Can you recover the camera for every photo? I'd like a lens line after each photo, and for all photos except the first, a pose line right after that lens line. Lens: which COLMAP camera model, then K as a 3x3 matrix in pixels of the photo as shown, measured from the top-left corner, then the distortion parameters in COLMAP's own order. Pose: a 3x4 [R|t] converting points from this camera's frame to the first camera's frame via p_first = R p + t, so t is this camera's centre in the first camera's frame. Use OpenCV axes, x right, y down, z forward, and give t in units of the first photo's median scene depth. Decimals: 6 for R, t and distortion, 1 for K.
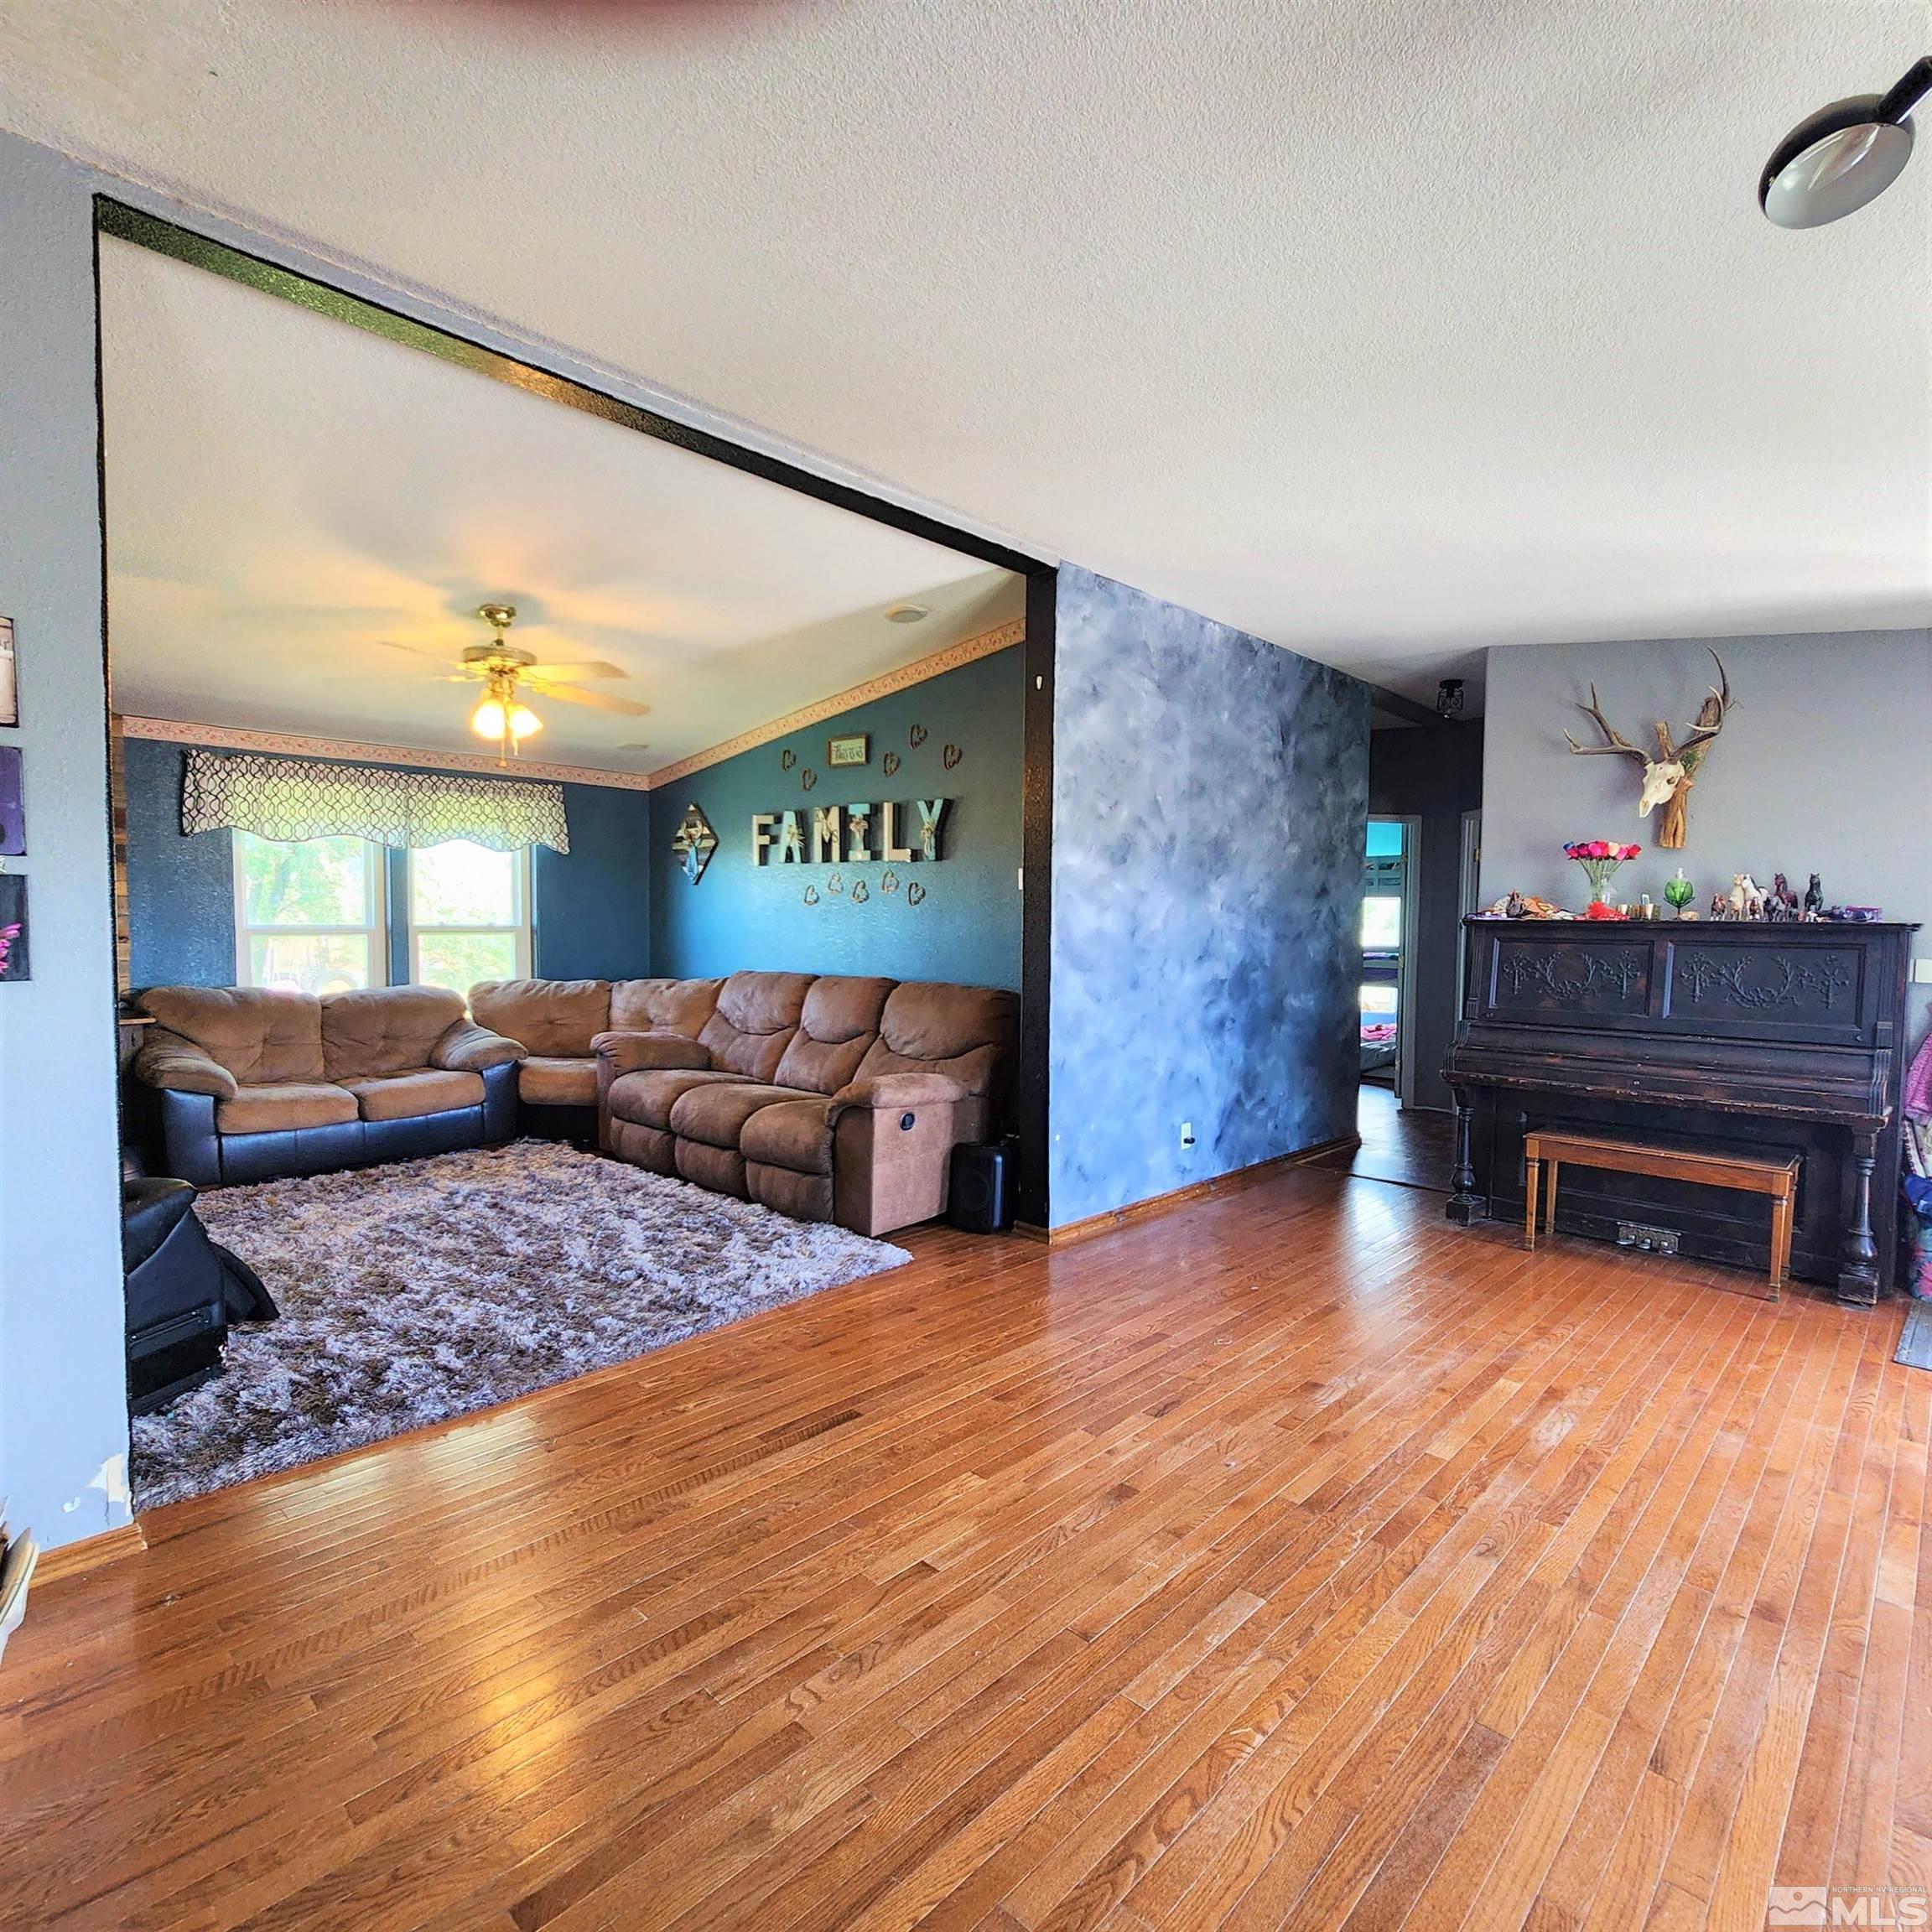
lens RADIAL K [[1044.4, 0, 987.0], [0, 1044.4, 975.1], [0, 0, 1]] dist [-0.004238, 0.002315]
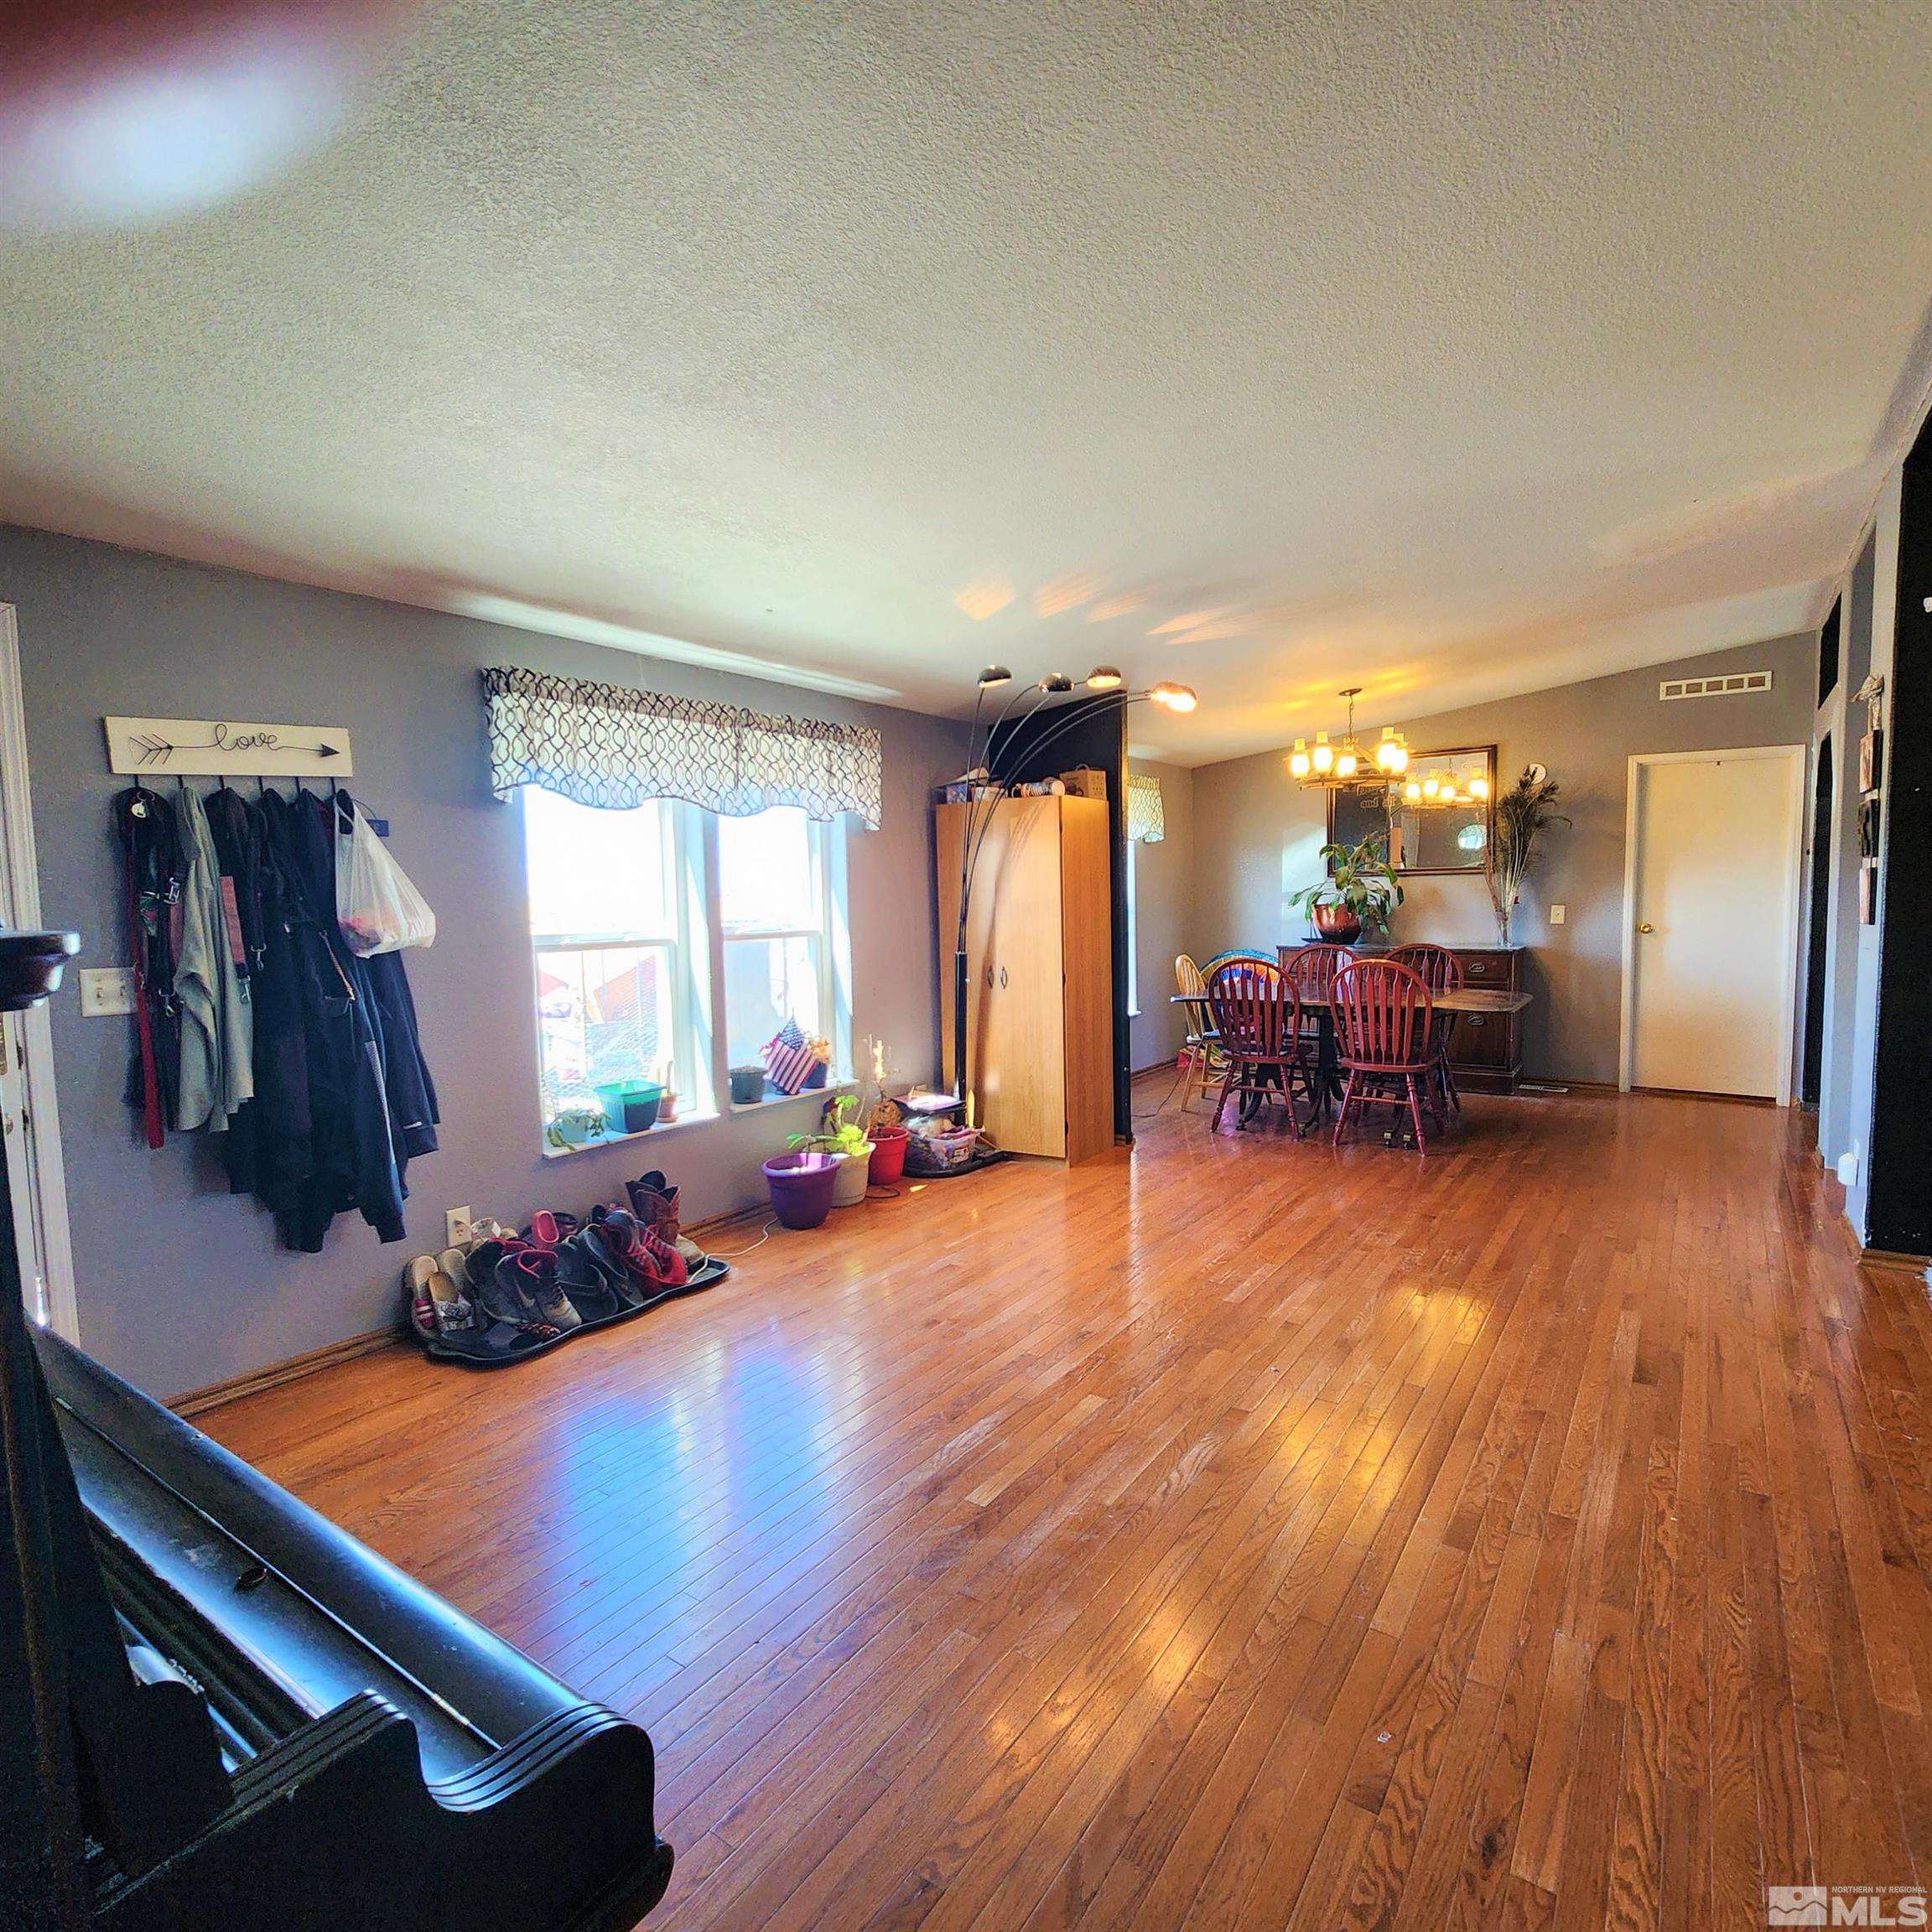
lens RADIAL K [[1044.4, 0, 986.4], [0, 1044.4, 975.1], [0, 0, 1]] dist [-0.004238, 0.002315]
pose [[-0.988028, 0.019619, -0.153019, 0.380749], [0.000012, 0.991891, 0.127094, -0.060322], [0.154272, 0.125571, -0.980016, 1.075964]]
